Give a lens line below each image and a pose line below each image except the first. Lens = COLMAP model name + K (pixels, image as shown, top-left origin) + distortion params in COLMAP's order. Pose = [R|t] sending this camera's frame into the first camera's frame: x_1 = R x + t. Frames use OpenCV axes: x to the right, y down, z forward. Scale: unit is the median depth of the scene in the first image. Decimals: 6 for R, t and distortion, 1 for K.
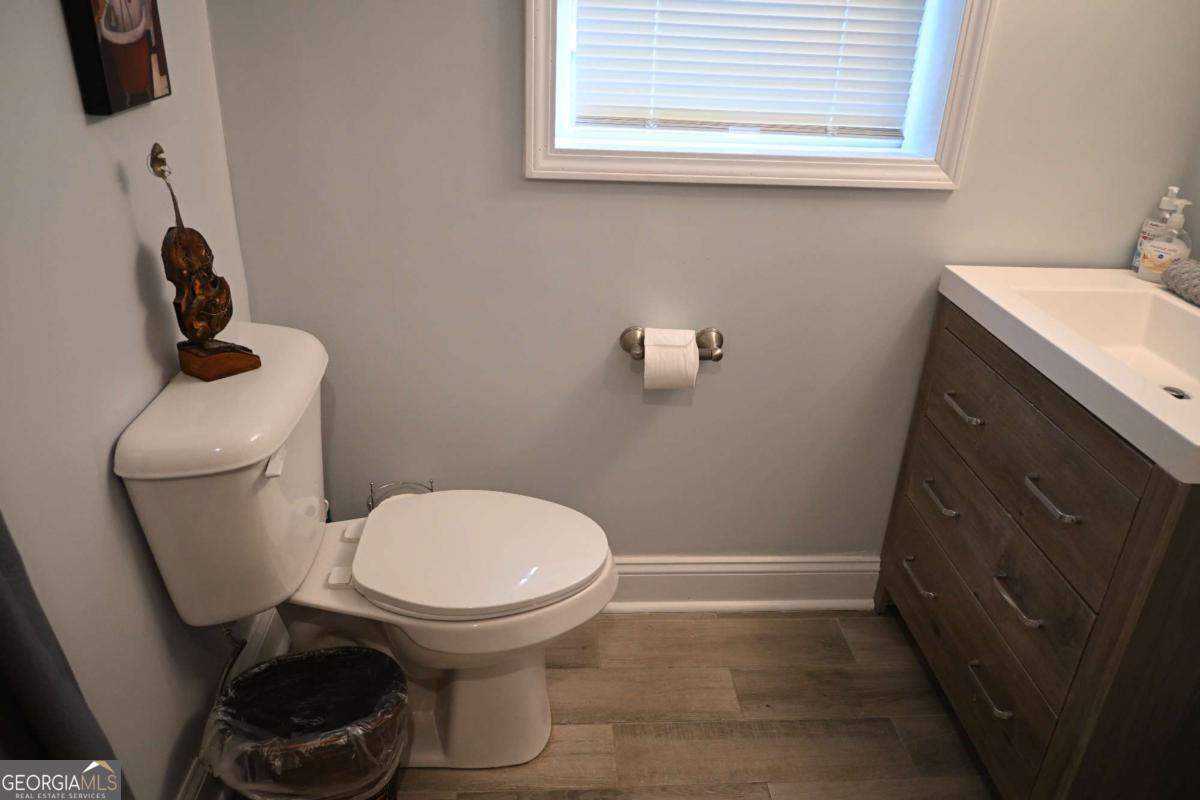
lens RADIAL K [[864.6, 0, 600.0], [0, 864.6, 400.0], [0, 0, 1]] dist [-0.002214, -0.001720]
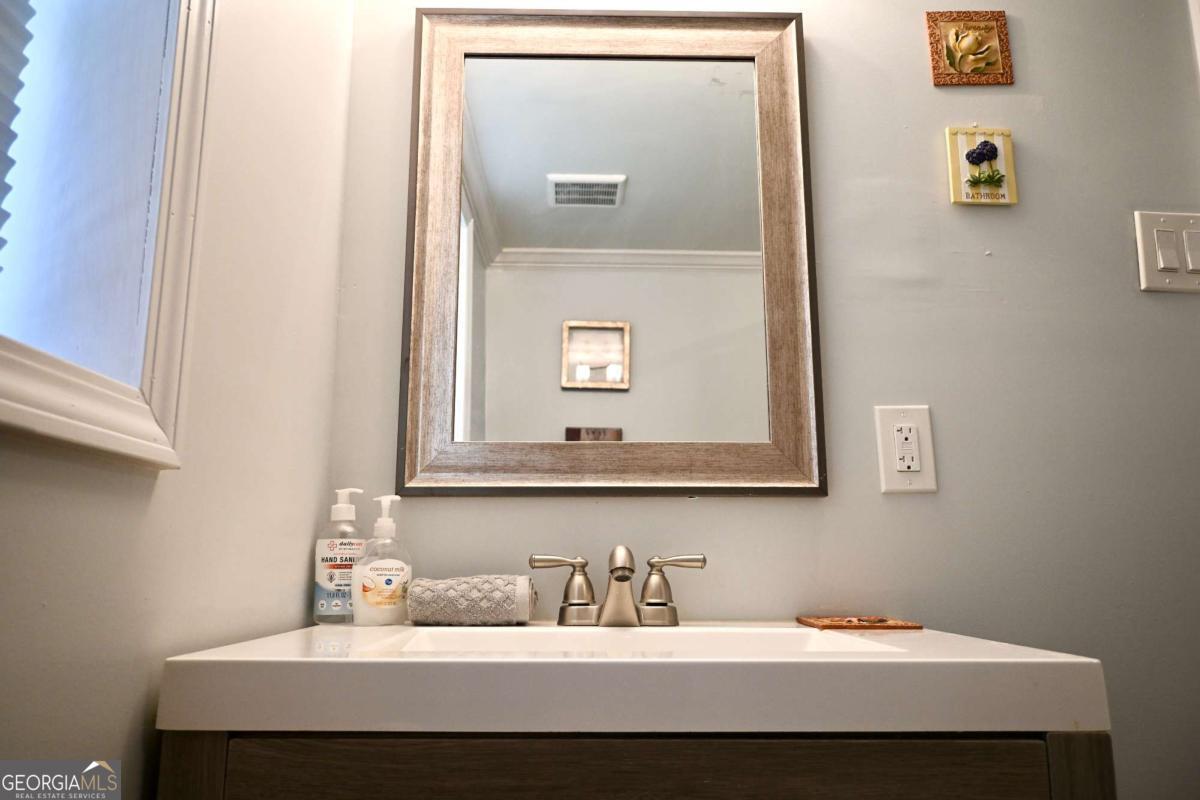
lens RADIAL K [[864.6, 0, 600.0], [0, 864.6, 400.0], [0, 0, 1]] dist [-0.002214, -0.001720]
pose [[0.038360, 0.144566, 0.988751, 0.003929], [0.439340, 0.886274, -0.146628, -0.123216], [-0.897502, 0.440022, -0.029516, 0.820226]]
